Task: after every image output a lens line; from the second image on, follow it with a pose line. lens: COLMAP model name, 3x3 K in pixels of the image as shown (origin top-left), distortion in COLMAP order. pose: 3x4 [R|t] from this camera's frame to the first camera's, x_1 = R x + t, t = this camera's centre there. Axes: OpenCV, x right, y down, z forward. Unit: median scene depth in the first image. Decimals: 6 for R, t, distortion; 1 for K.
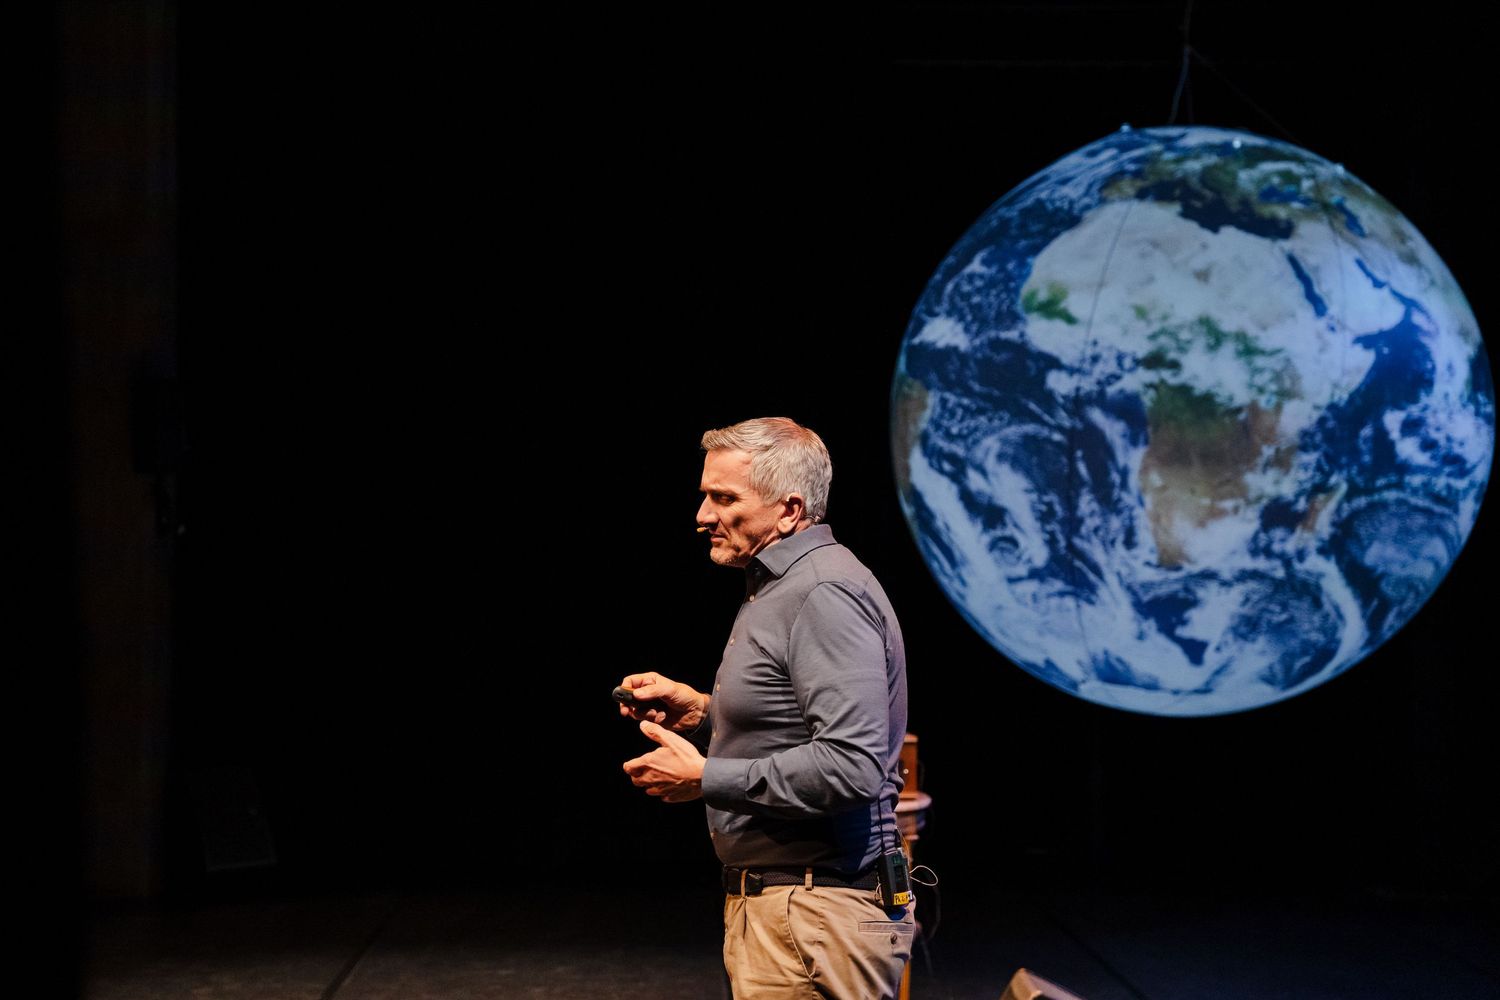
lens RADIAL K [[2378.0, 0, 738.0], [0, 2378.0, 479.1], [0, 0, 1]] dist [0.268277, 0.000000]
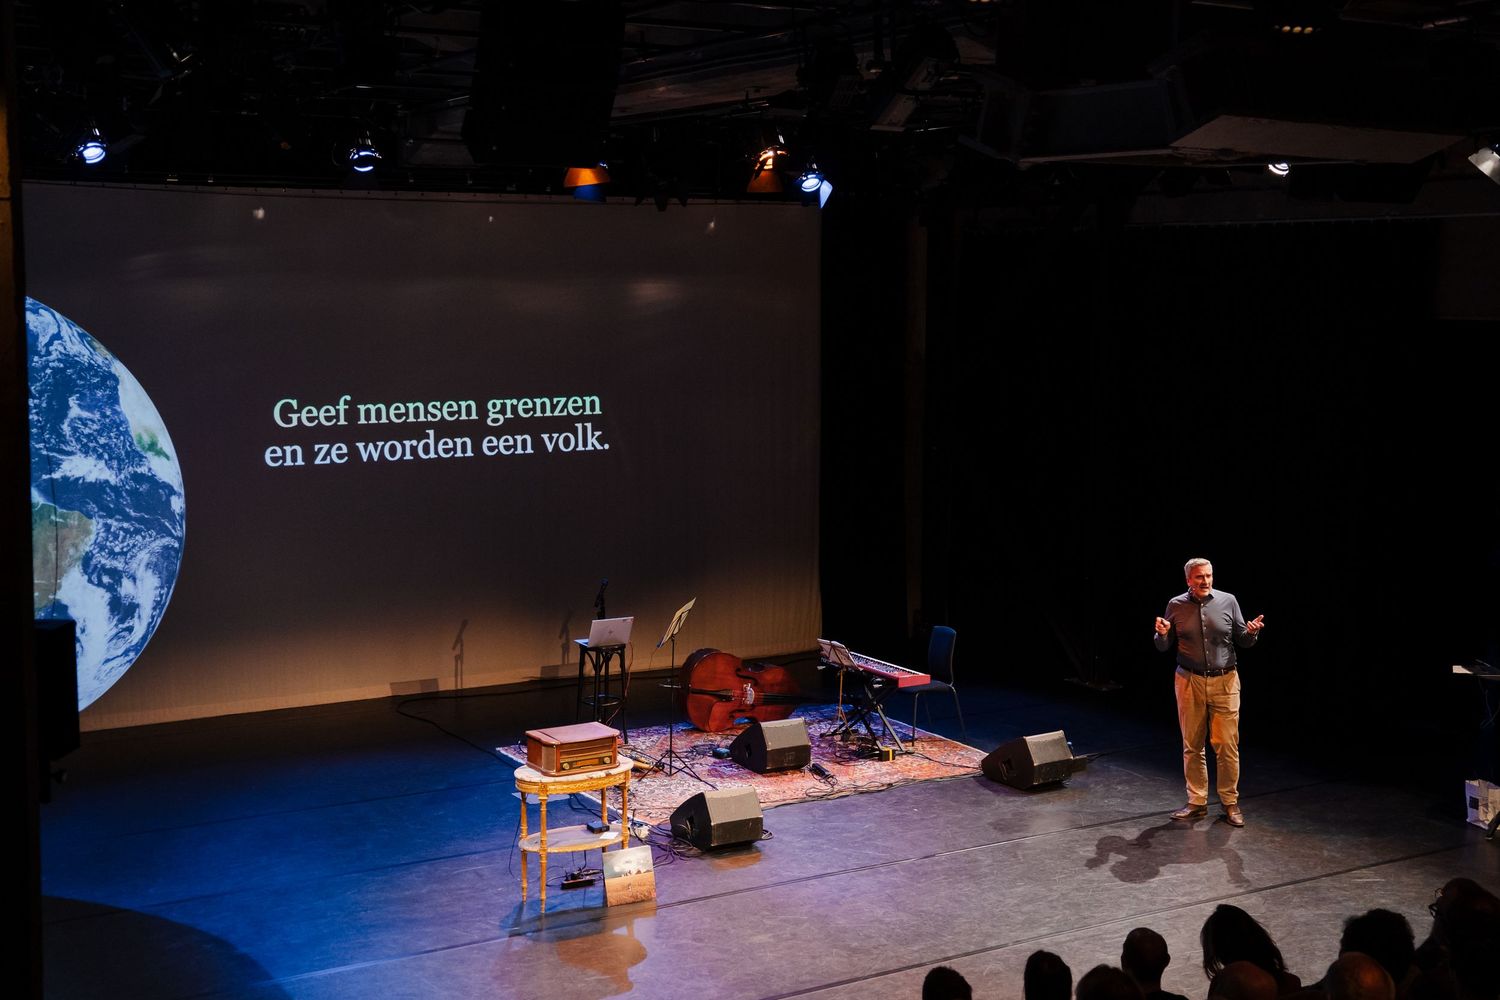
lens RADIAL K [[1745.2, 0, 749.8], [0, 1745.2, 498.8], [0, 0, 1]] dist [-0.000607, 0.000000]
pose [[-0.507641, -0.107805, 0.854797, -0.859901], [-0.046432, 0.994122, 0.097801, -0.152935], [-0.860317, 0.009958, -0.509663, 1.208021]]
